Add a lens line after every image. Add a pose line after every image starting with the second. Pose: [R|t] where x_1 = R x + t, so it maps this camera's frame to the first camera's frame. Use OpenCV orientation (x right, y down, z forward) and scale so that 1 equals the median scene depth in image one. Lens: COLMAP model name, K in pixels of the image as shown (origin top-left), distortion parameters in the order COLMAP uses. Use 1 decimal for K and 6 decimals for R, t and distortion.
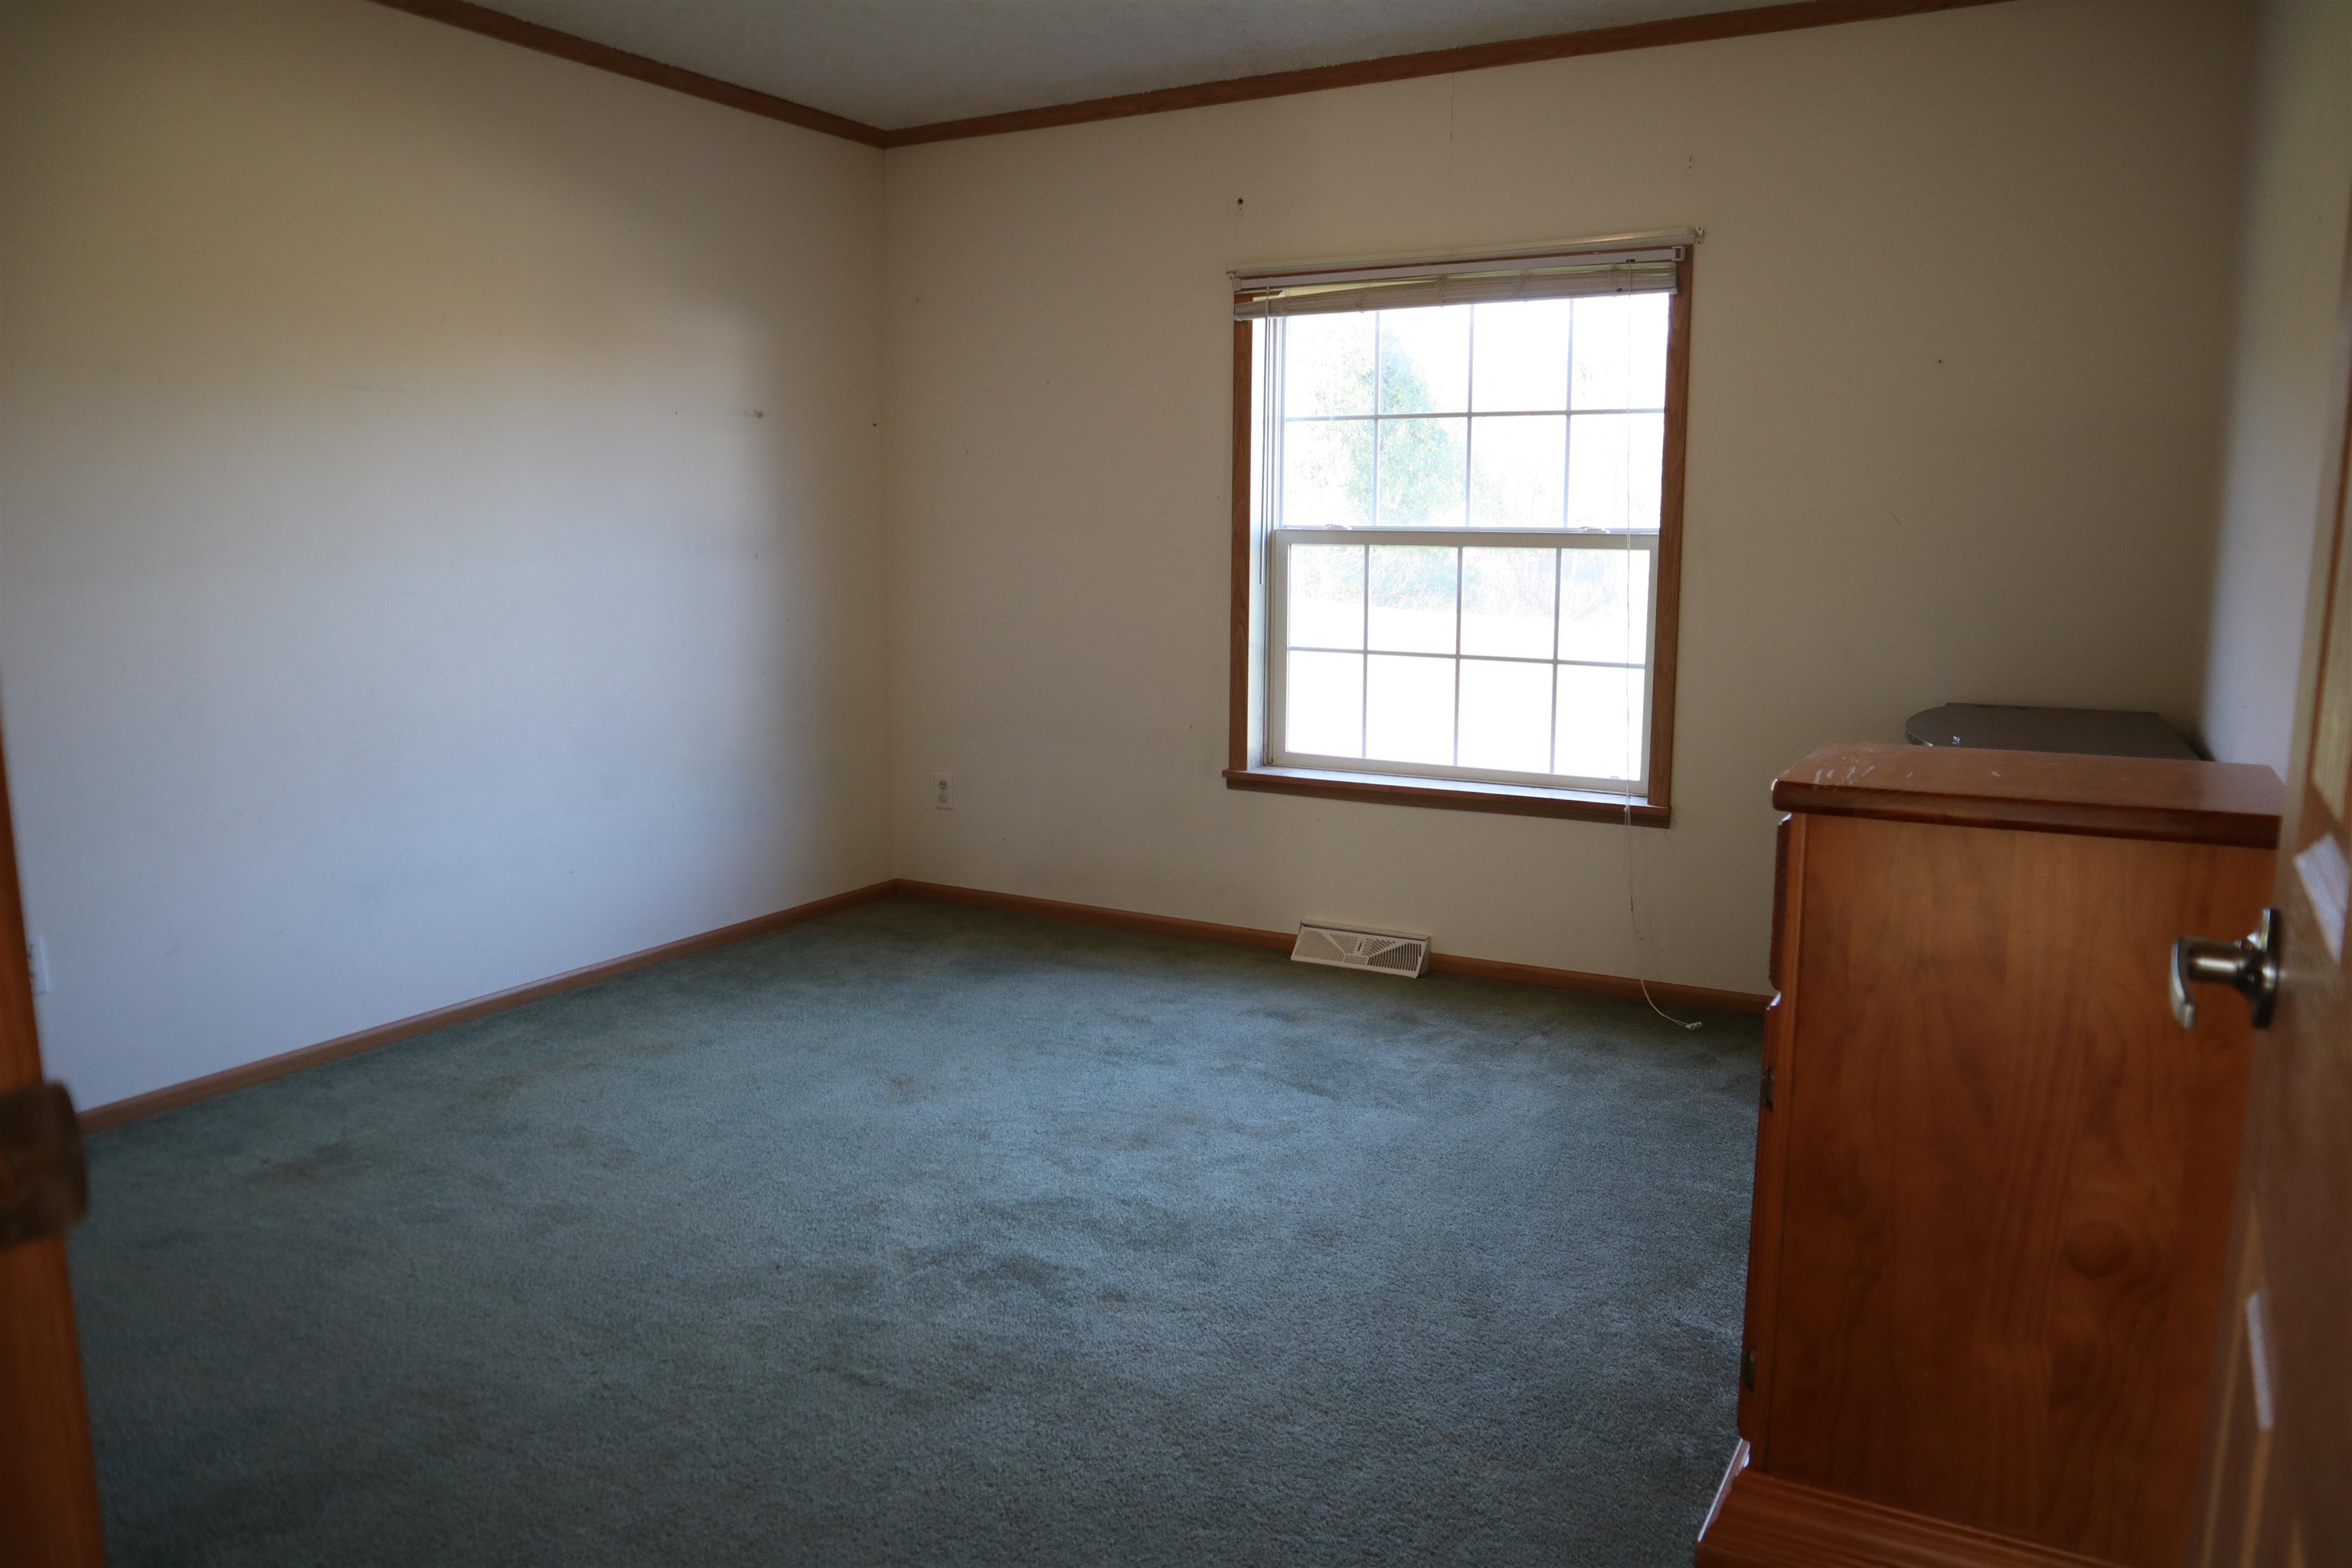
lens RADIAL K [[1624.1, 0, 1197.1], [0, 1624.1, 778.0], [0, 0, 1]] dist [-0.121295, 0.071043]
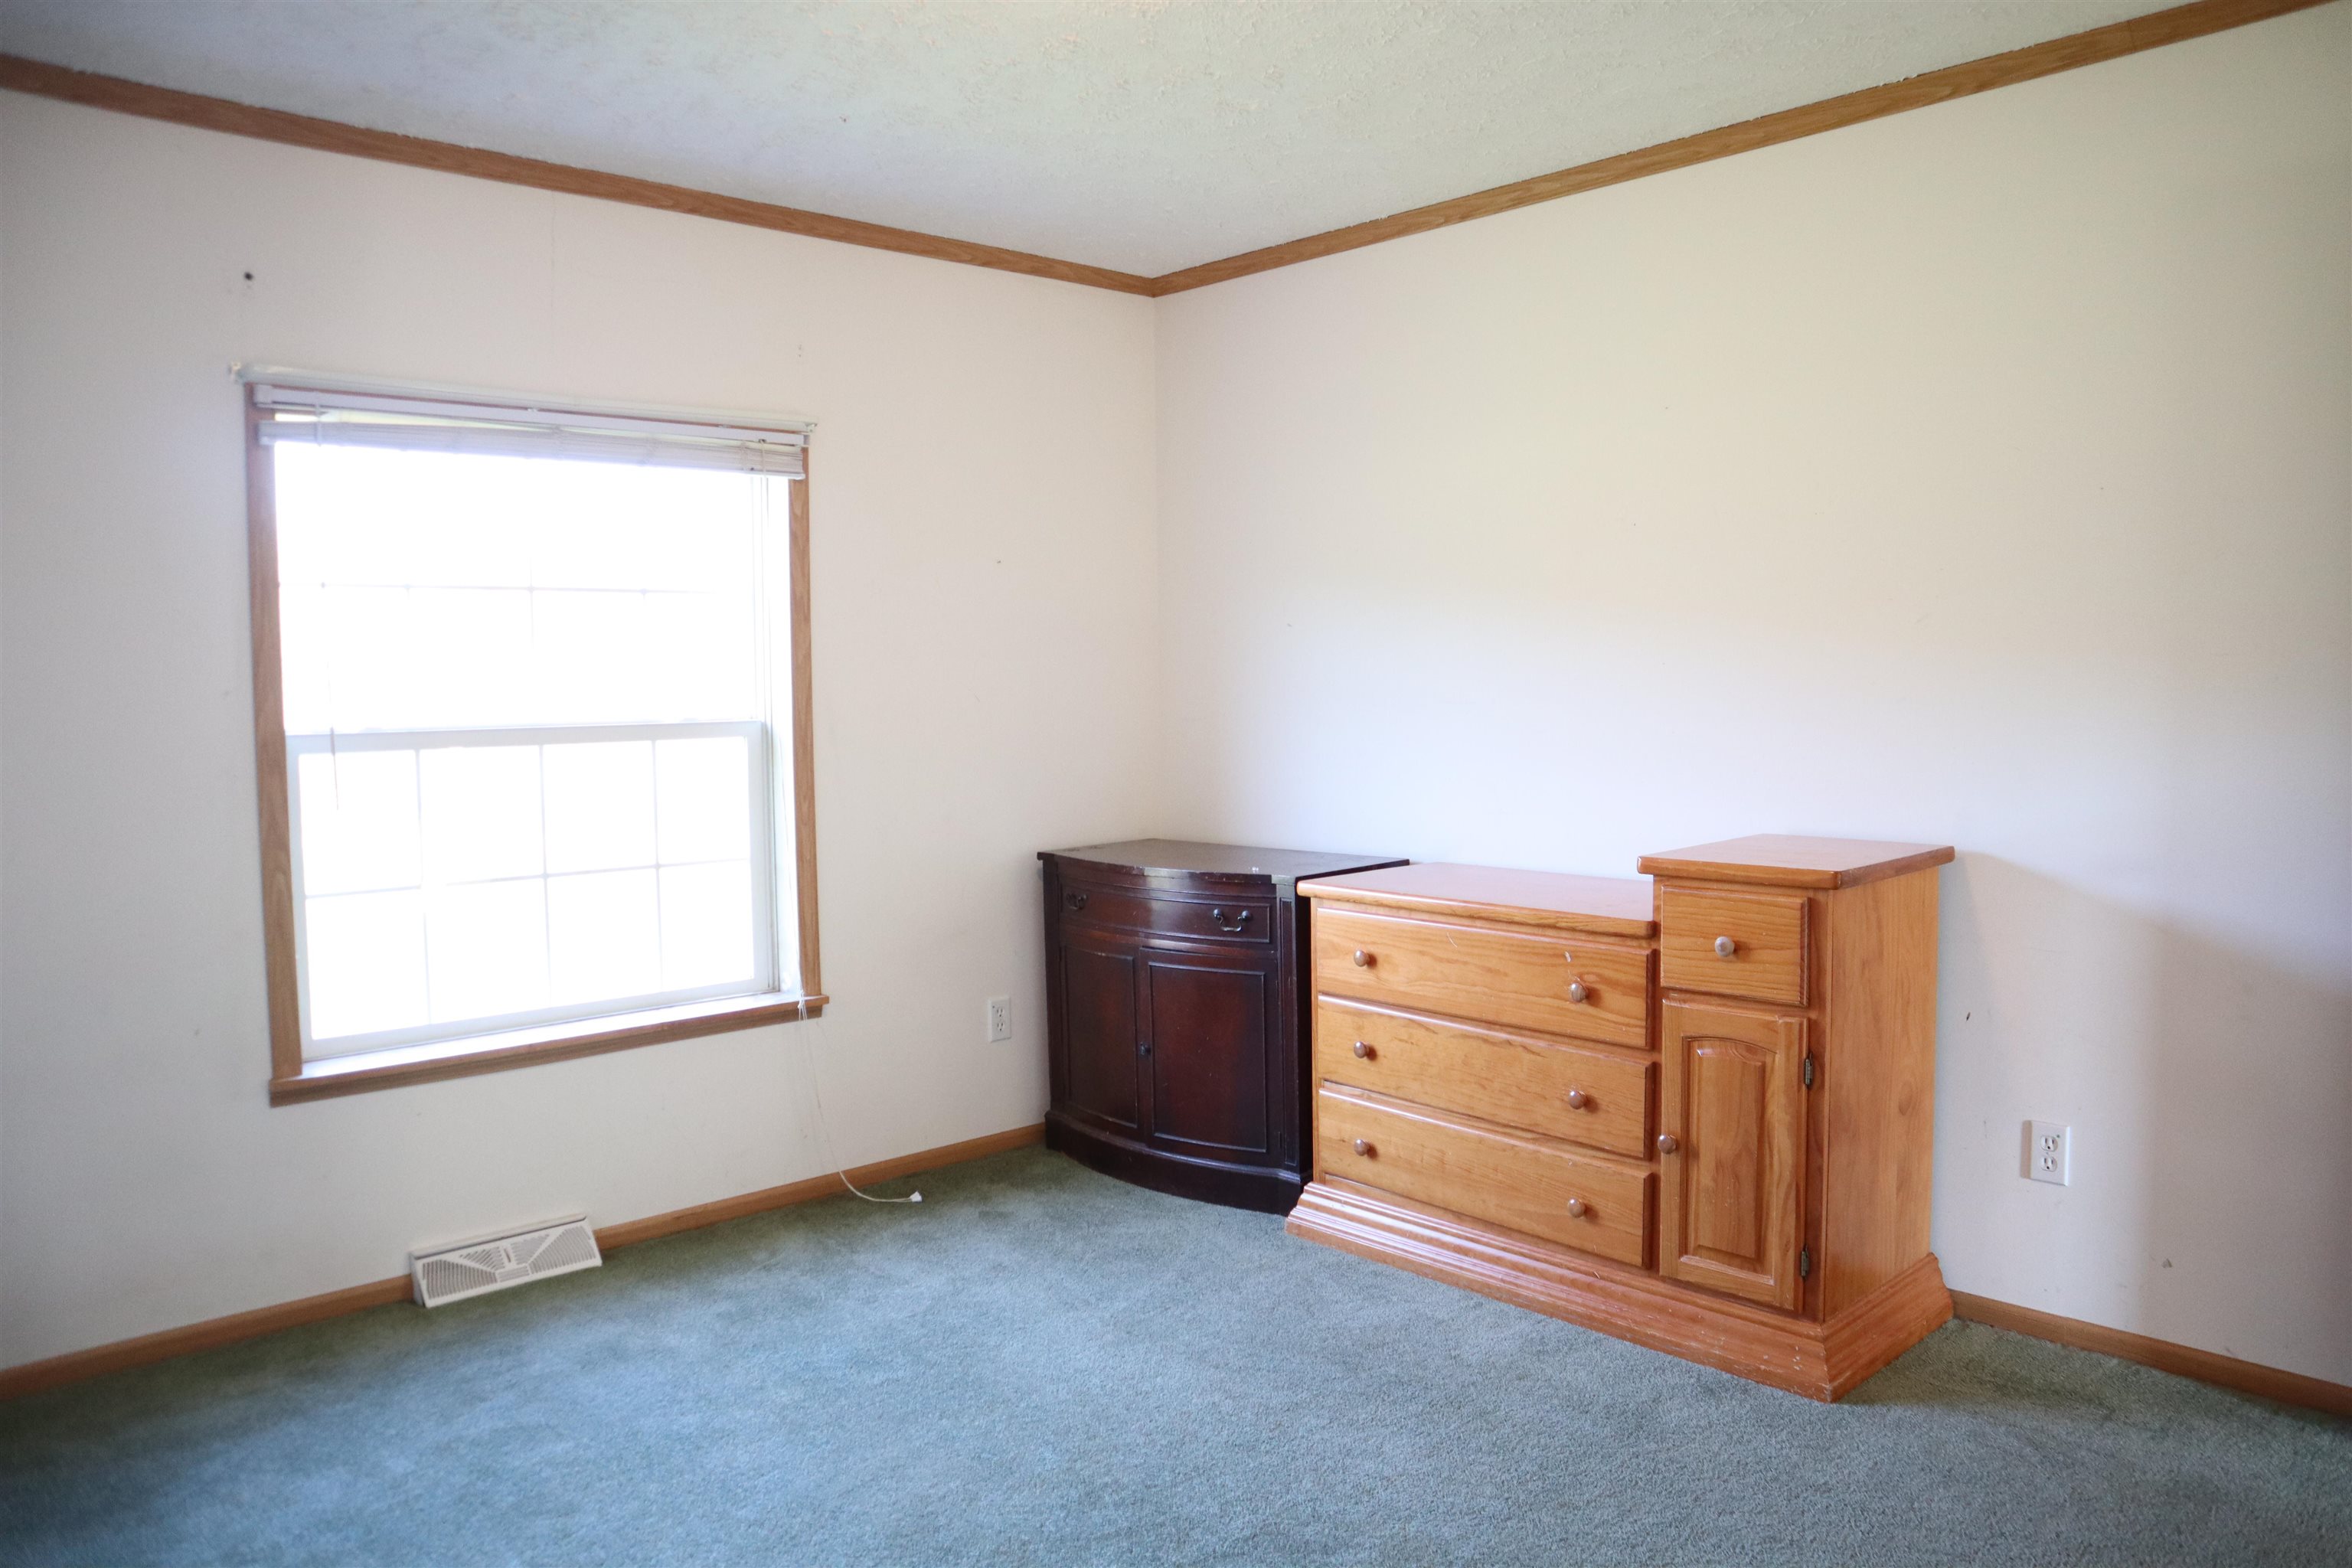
lens RADIAL K [[1624.1, 0, 1197.1], [0, 1624.1, 778.0], [0, 0, 1]] dist [-0.121295, 0.071043]
pose [[0.300463, -0.065974, 0.951509, -0.541951], [0.160085, 0.986941, 0.017880, -0.089703], [-0.940263, 0.146950, 0.307101, 0.444638]]
